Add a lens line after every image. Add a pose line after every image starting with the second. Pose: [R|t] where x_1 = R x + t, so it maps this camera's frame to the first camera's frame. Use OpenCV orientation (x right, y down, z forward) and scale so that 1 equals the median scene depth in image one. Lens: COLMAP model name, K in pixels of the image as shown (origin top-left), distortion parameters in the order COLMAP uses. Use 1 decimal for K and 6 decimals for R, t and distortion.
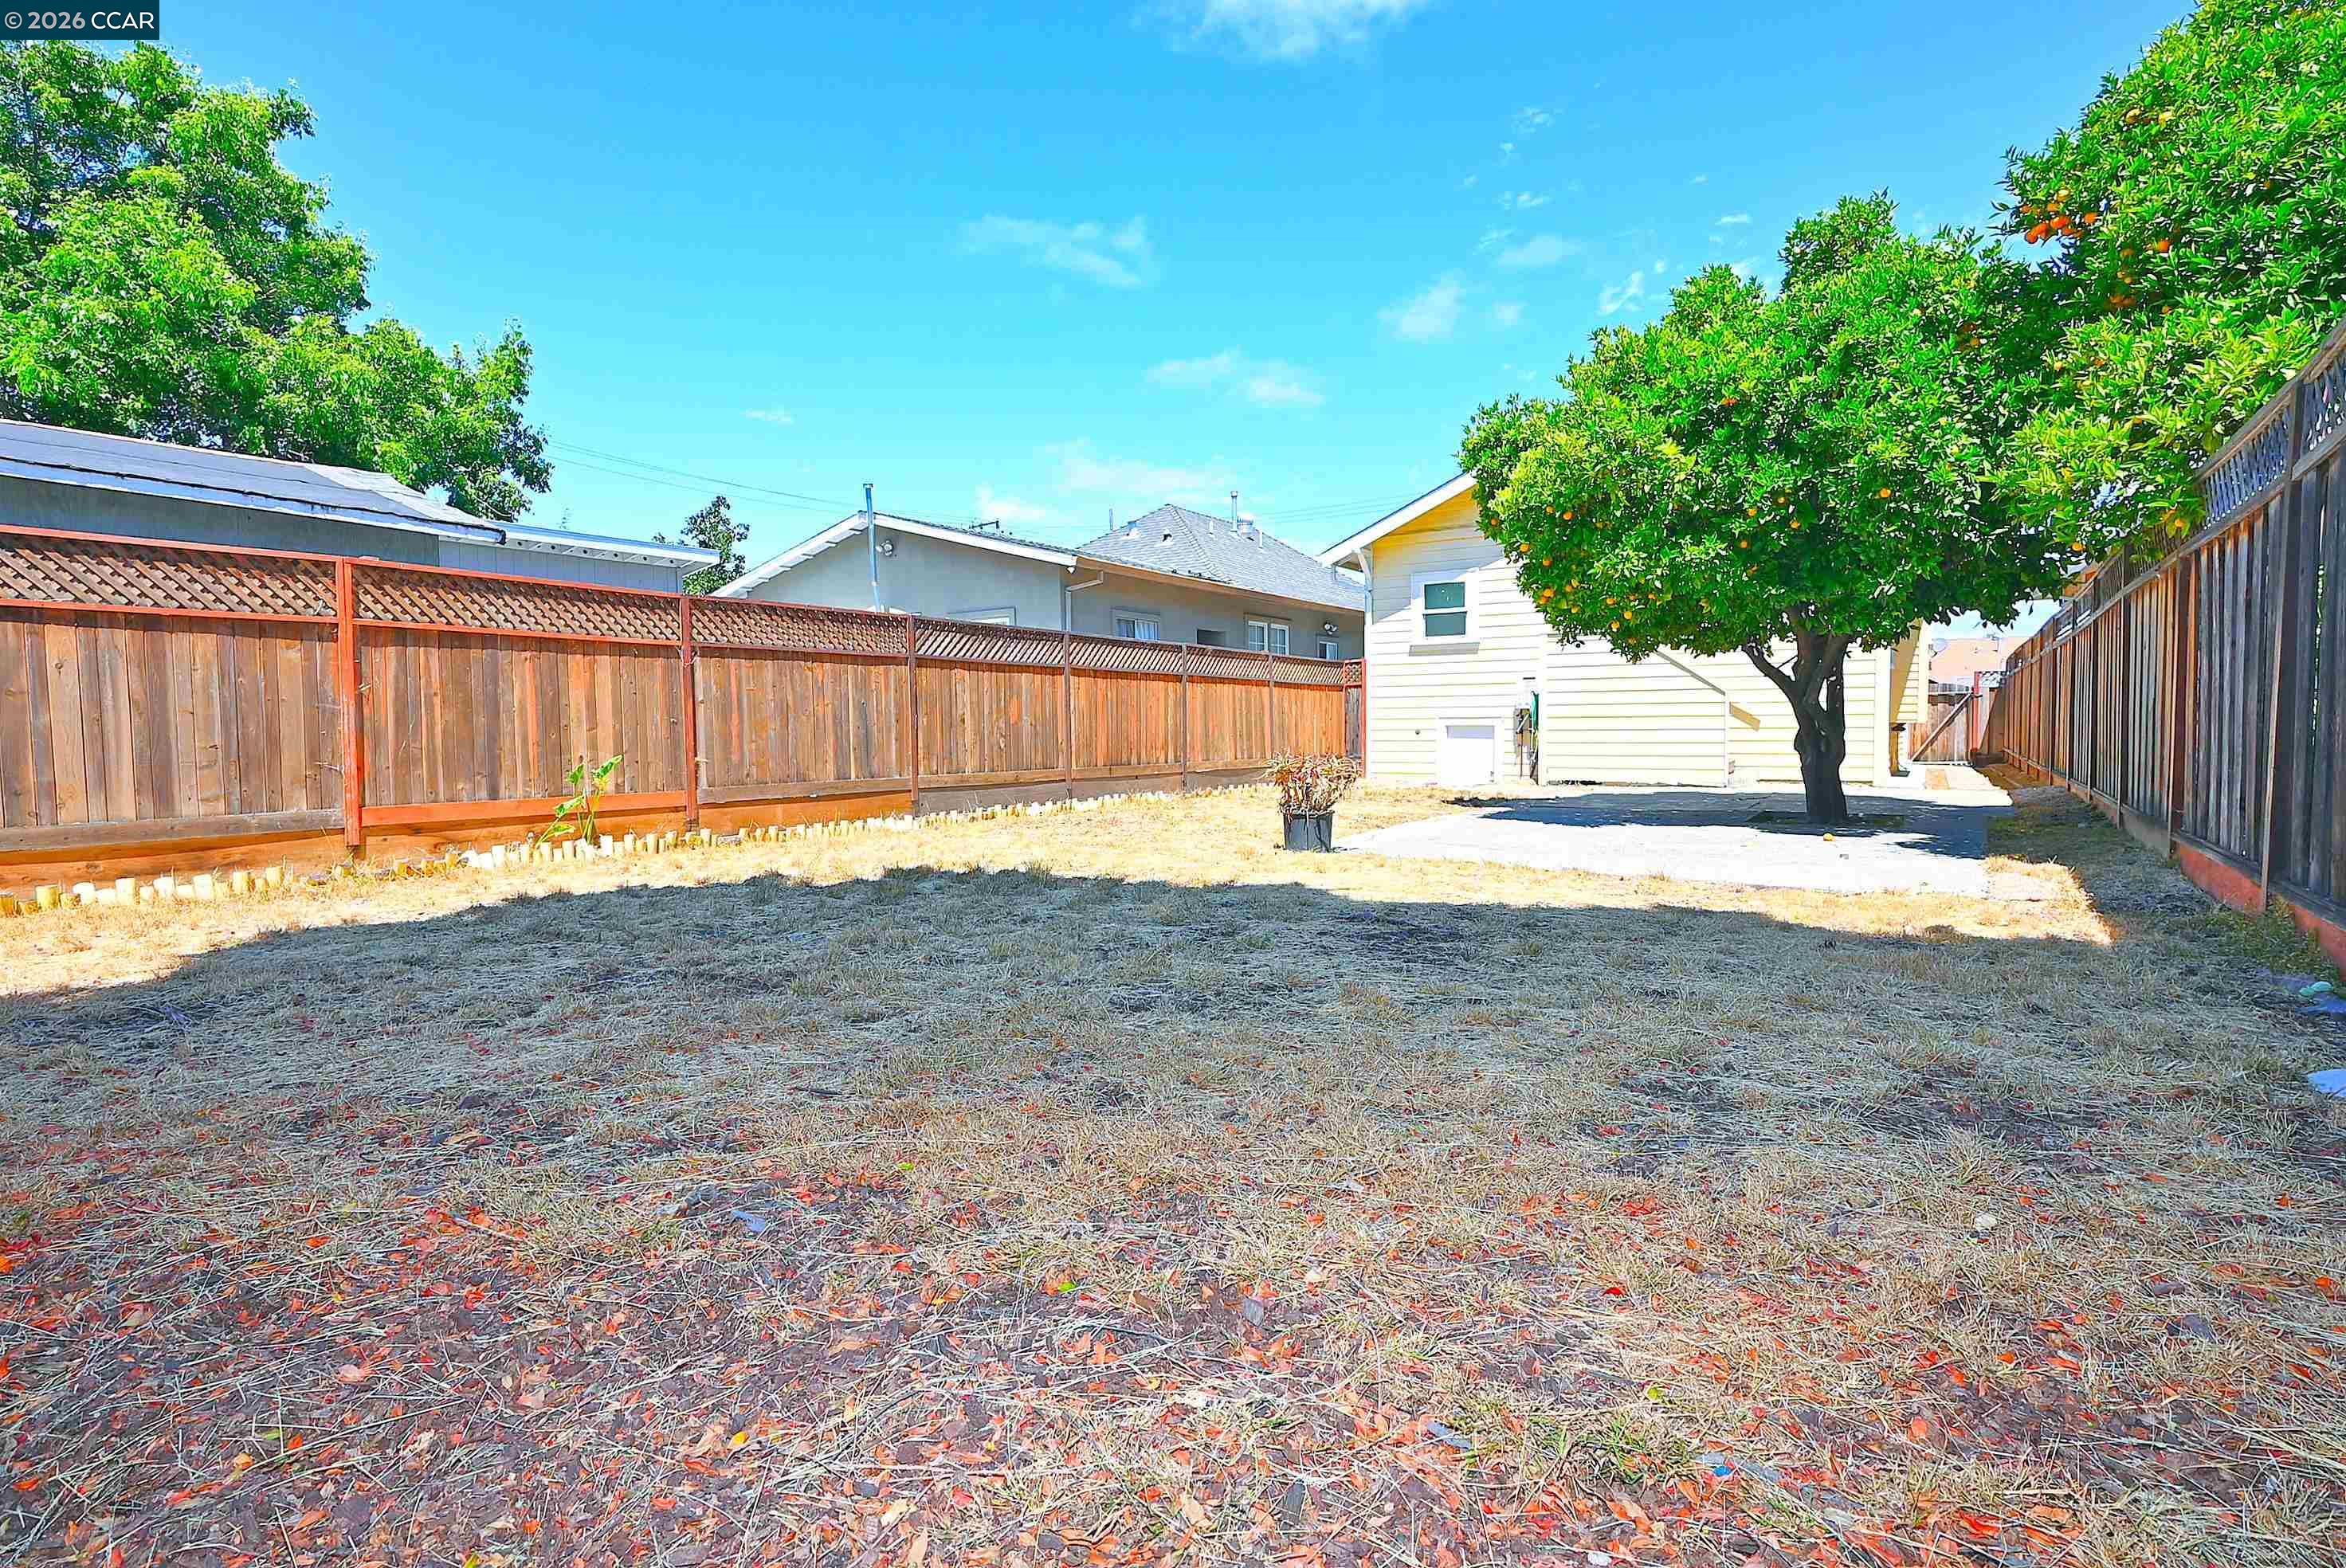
lens RADIAL K [[1166.4, 0, 1173.0], [0, 1166.4, 784.0], [0, 0, 1]] dist [0.003060, -0.000023]
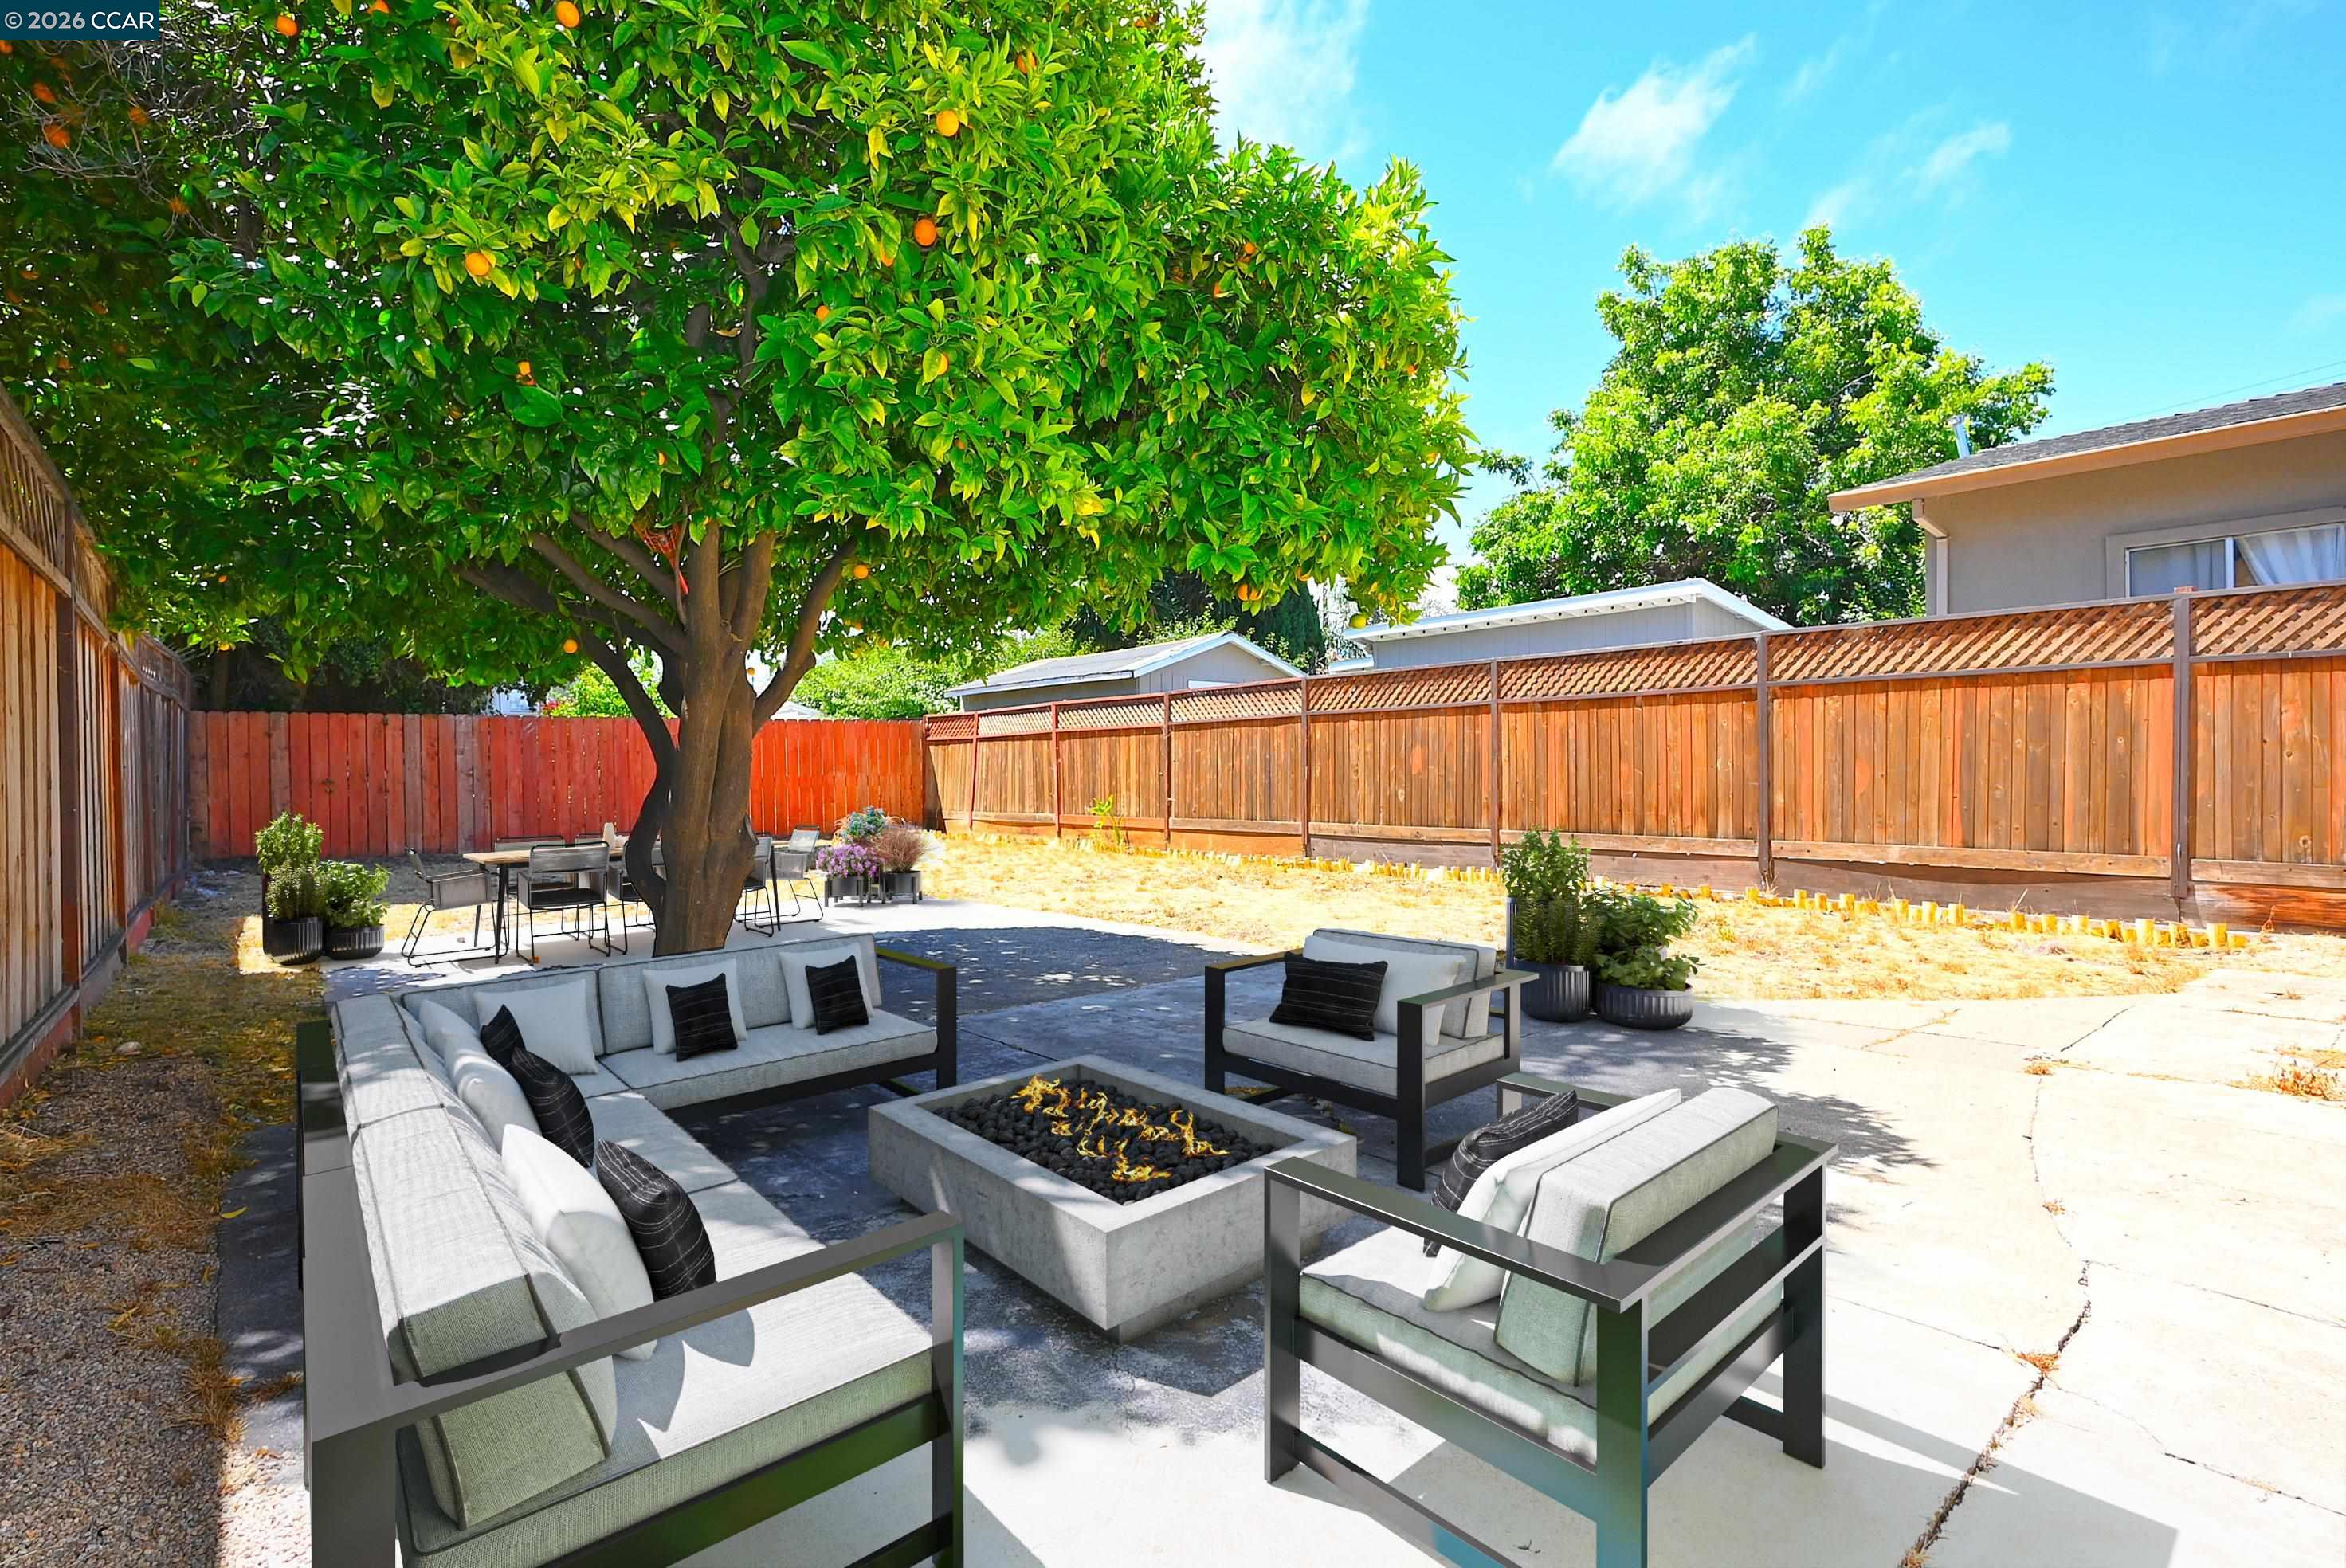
lens RADIAL K [[1166.4, 0, 1173.0], [0, 1166.4, 784.0], [0, 0, 1]] dist [0.003060, -0.000023]
pose [[-0.306323, 0.009310, -0.951882, 0.881366], [-0.043269, 0.998782, 0.023693, -0.064883], [0.950944, 0.048445, -0.305547, 1.236535]]
